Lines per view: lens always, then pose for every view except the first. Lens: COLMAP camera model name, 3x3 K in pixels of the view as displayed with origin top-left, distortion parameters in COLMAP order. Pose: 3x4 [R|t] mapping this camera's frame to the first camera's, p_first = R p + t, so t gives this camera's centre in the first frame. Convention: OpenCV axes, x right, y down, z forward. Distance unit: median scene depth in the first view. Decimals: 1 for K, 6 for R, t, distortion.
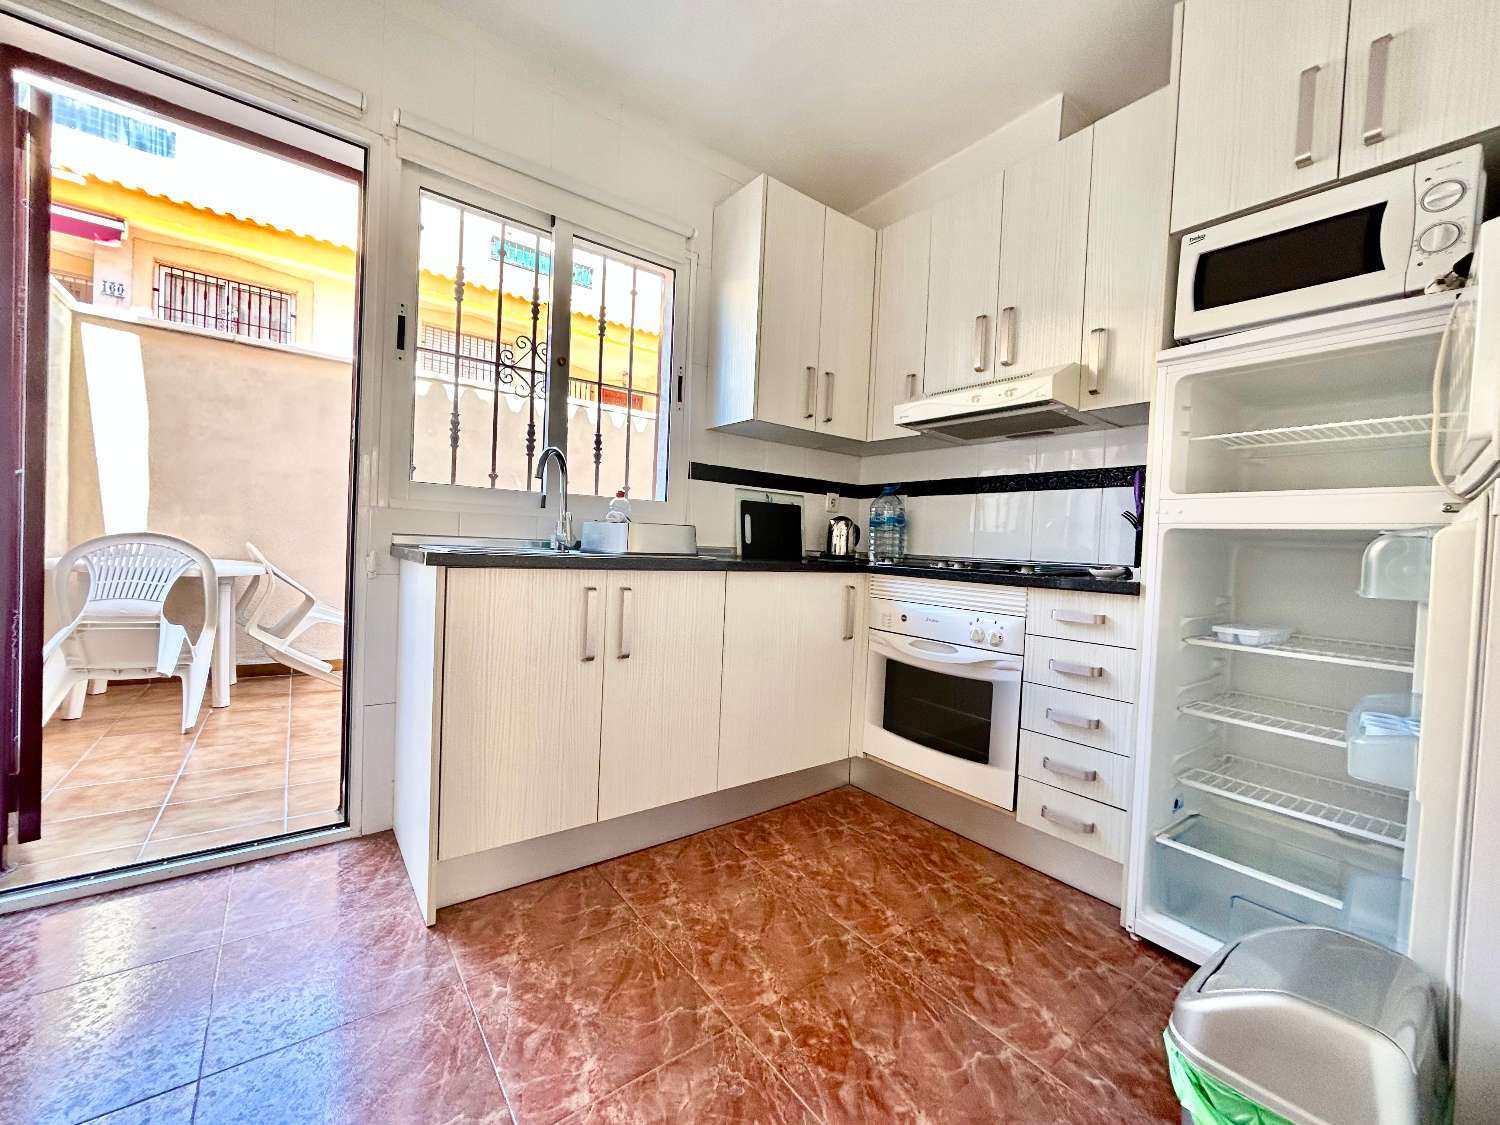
lens RADIAL K [[604.2, 0, 746.2], [0, 604.2, 558.1], [0, 0, 1]] dist [-0.001218, 0.000720]
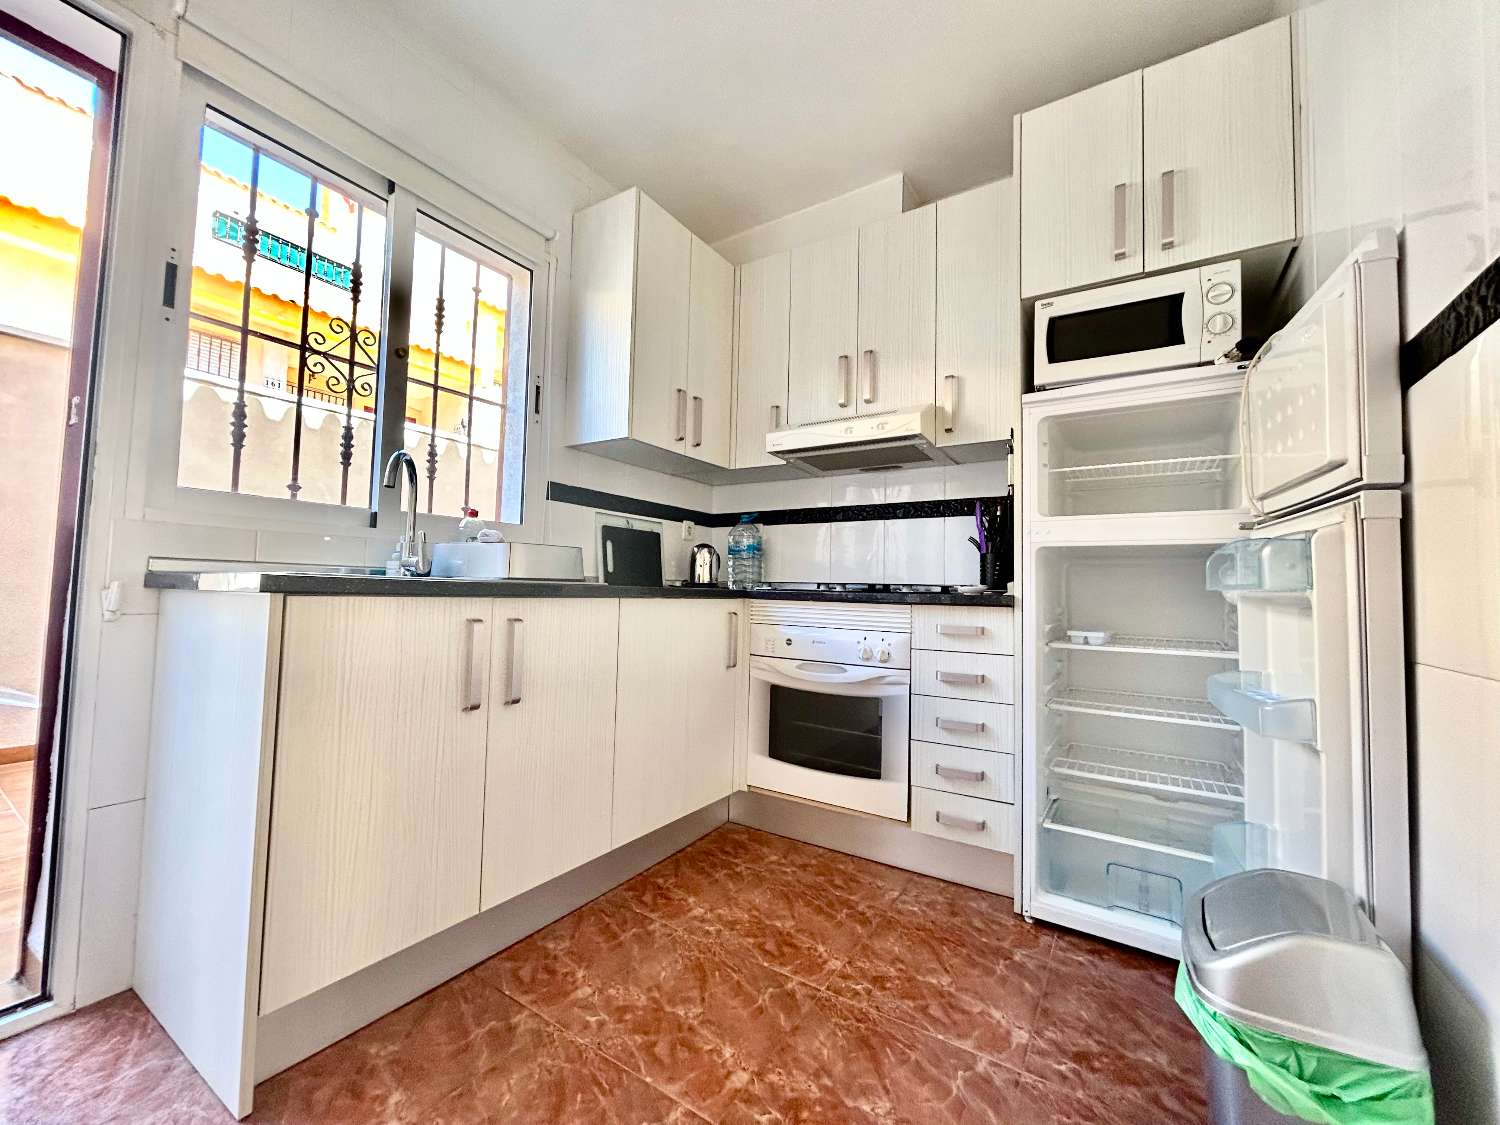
lens RADIAL K [[604.2, 0, 746.4], [0, 604.2, 557.7], [0, 0, 1]] dist [-0.001218, 0.000720]
pose [[0.938492, -0.002701, 0.345290, -0.180093], [0.025301, 0.997819, -0.060964, 0.023204], [-0.344372, 0.065951, 0.936514, 0.093970]]
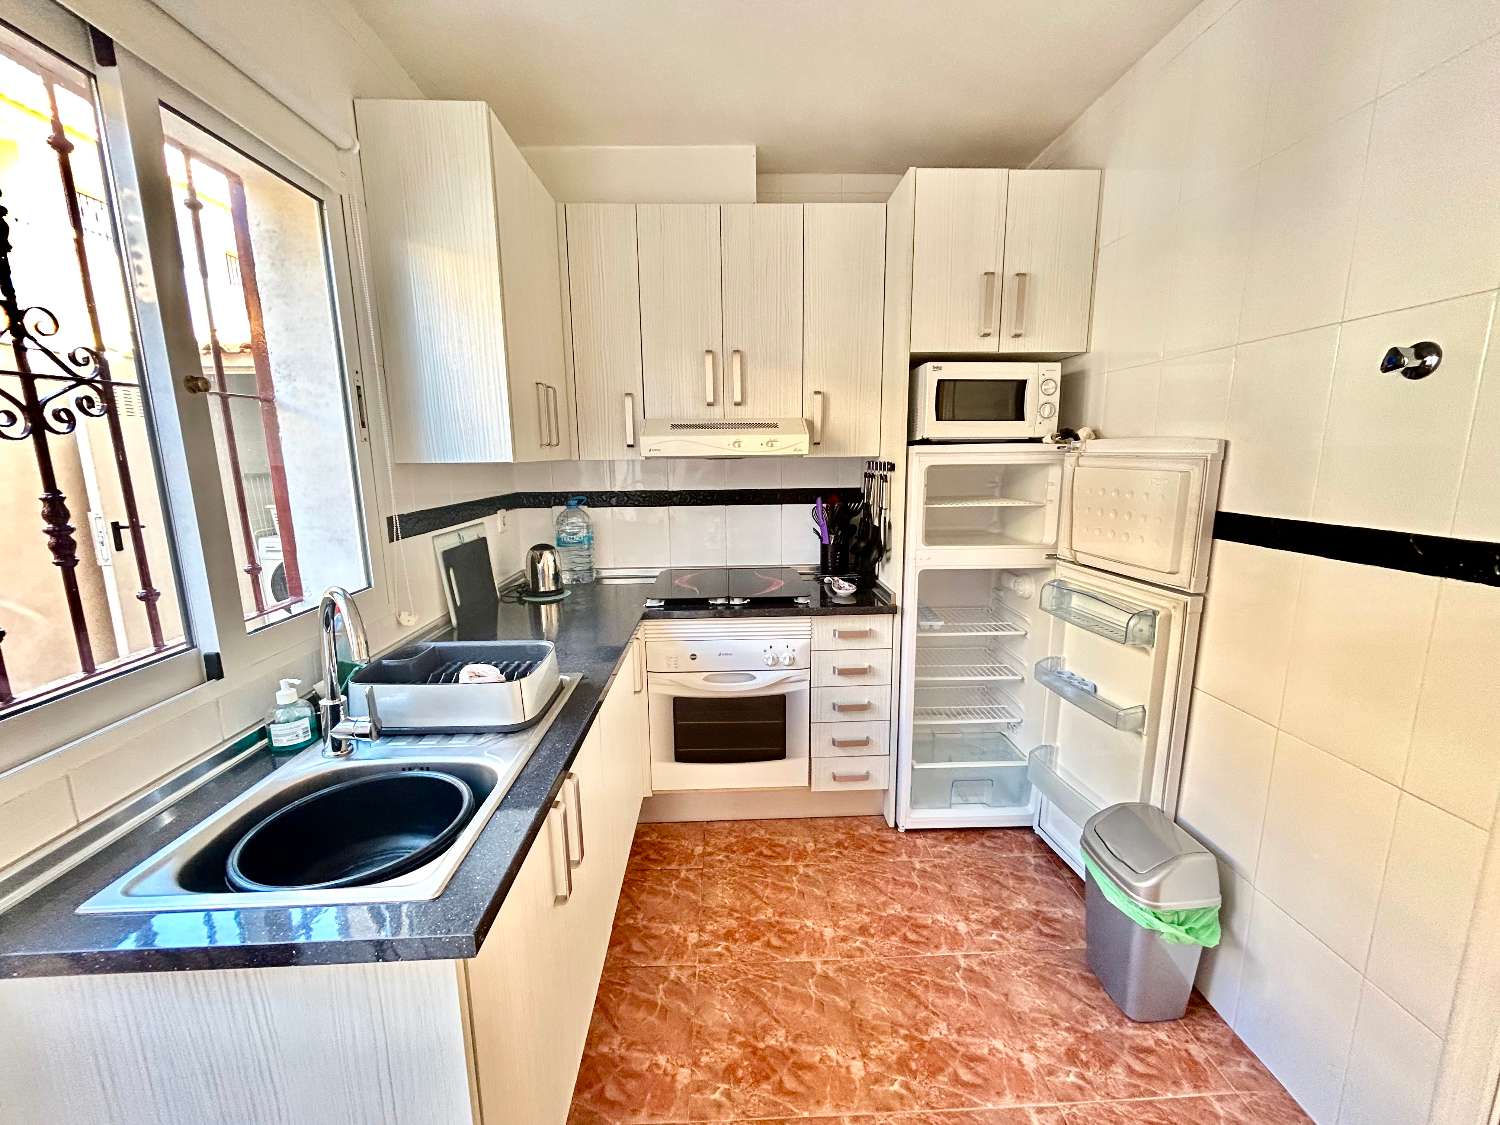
lens RADIAL K [[604.2, 0, 746.8], [0, 604.2, 558.5], [0, 0, 1]] dist [-0.001218, 0.000720]
pose [[0.571508, -0.192035, 0.797810, -0.571250], [0.055933, 0.979087, 0.195601, -0.313145], [-0.818688, -0.067164, 0.570298, 0.420642]]
